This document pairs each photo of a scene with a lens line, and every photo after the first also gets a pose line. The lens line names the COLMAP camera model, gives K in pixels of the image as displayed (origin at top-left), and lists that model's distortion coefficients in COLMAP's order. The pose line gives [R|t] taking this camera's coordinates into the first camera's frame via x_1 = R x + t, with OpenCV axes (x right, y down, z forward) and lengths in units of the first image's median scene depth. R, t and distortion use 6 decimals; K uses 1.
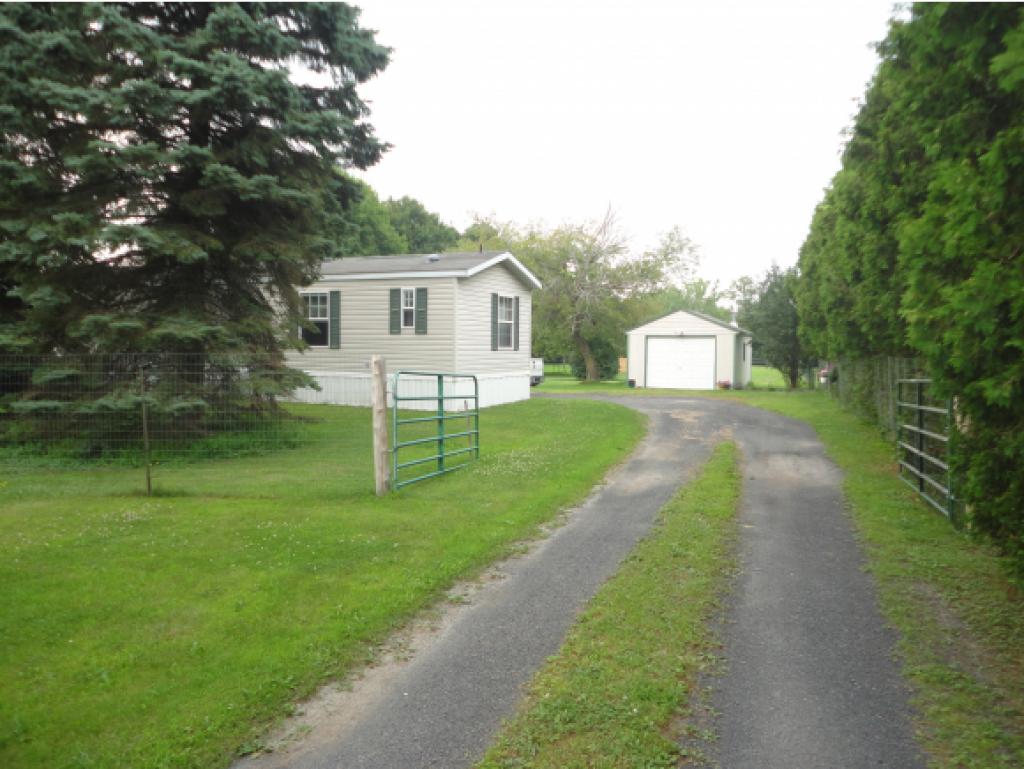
lens RADIAL K [[745.1, 0, 514.0], [0, 745.1, 386.2], [0, 0, 1]] dist [-0.009740, -0.004360]
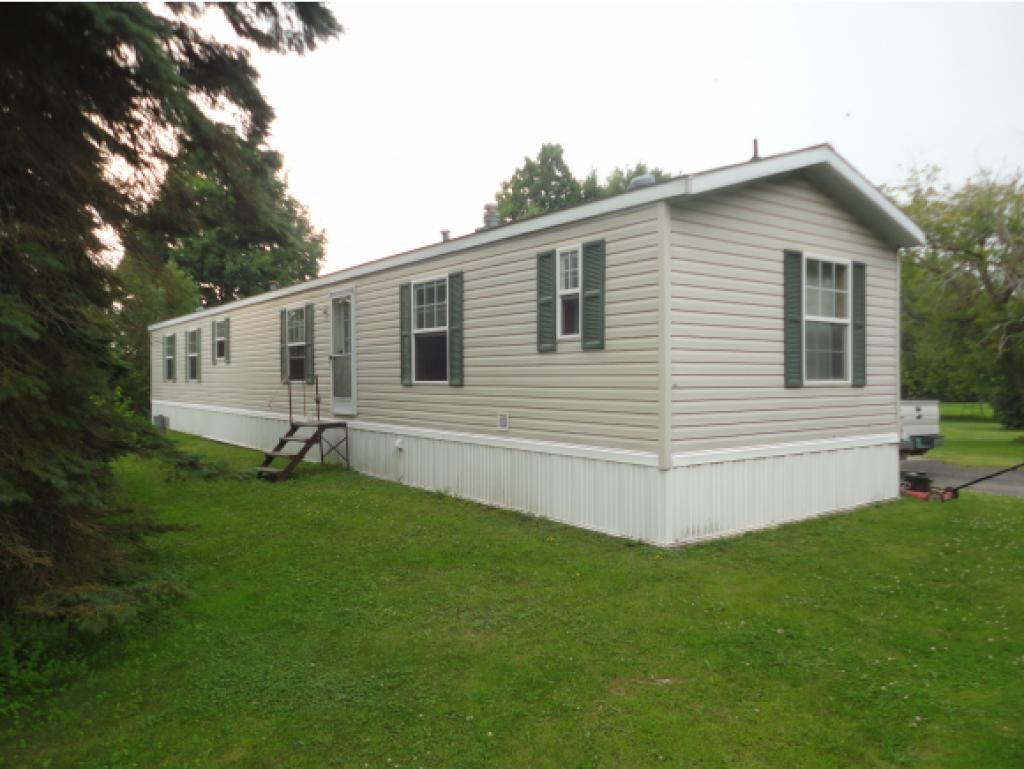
lens RADIAL K [[745.1, 0, 515.5], [0, 745.1, 379.5], [0, 0, 1]] dist [-0.009740, -0.004360]
pose [[0.881548, -0.013200, -0.471910, 0.033472], [-0.014672, 0.998360, -0.055332, -0.027903], [0.471866, 0.055701, 0.879909, 0.574102]]
